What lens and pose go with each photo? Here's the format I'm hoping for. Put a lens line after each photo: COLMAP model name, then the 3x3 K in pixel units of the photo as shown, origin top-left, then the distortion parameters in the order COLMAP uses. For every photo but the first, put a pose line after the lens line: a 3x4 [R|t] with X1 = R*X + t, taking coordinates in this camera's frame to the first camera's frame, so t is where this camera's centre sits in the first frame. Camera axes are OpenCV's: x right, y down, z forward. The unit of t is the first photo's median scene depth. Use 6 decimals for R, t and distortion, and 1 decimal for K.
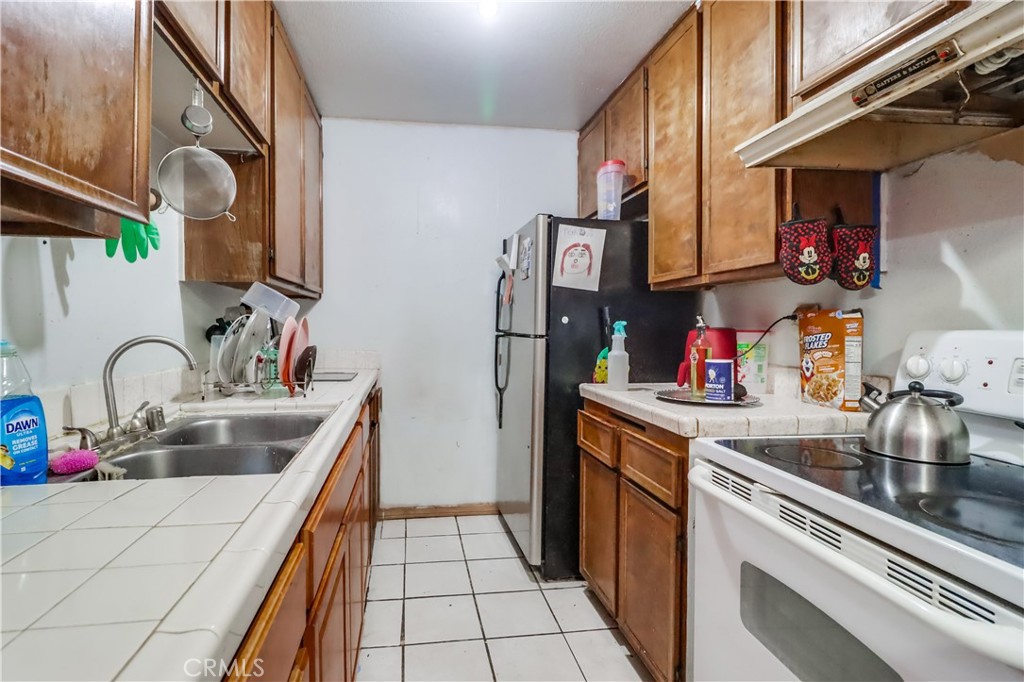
lens RADIAL K [[492.0, 0, 470.7], [0, 492.0, 330.6], [0, 0, 1]] dist [0.018919, -0.009864]
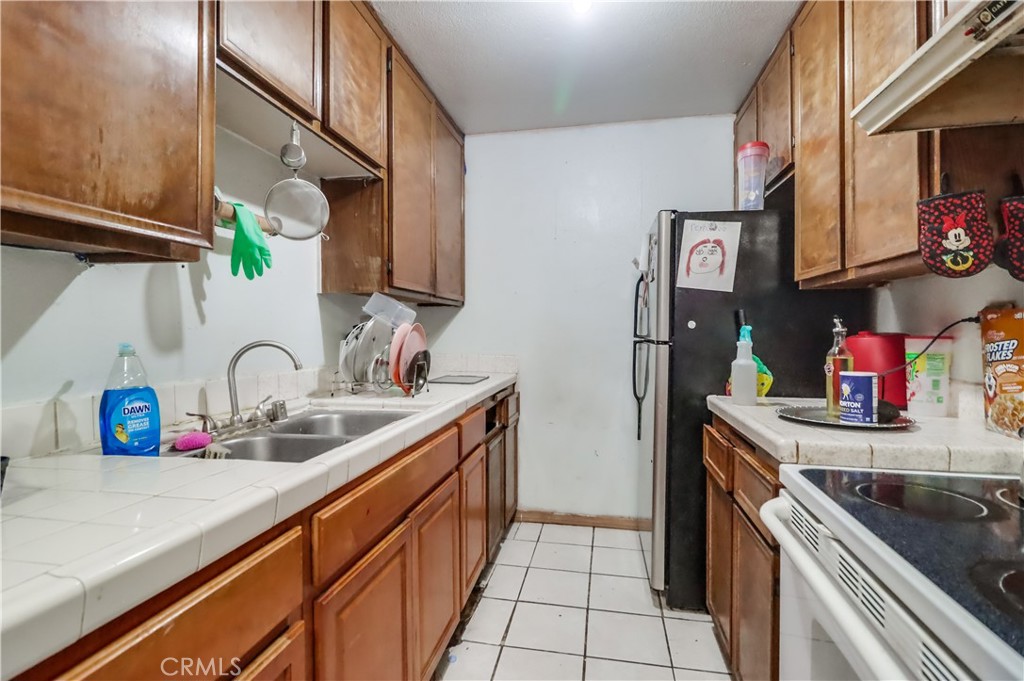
lens RADIAL K [[492.0, 0, 507.6], [0, 492.0, 333.6], [0, 0, 1]] dist [0.018919, -0.009864]
pose [[0.949917, -0.000683, -0.312501, 0.197685], [-0.000765, 0.999990, -0.004512, -0.000904], [0.312501, 0.004525, 0.949907, 0.036245]]
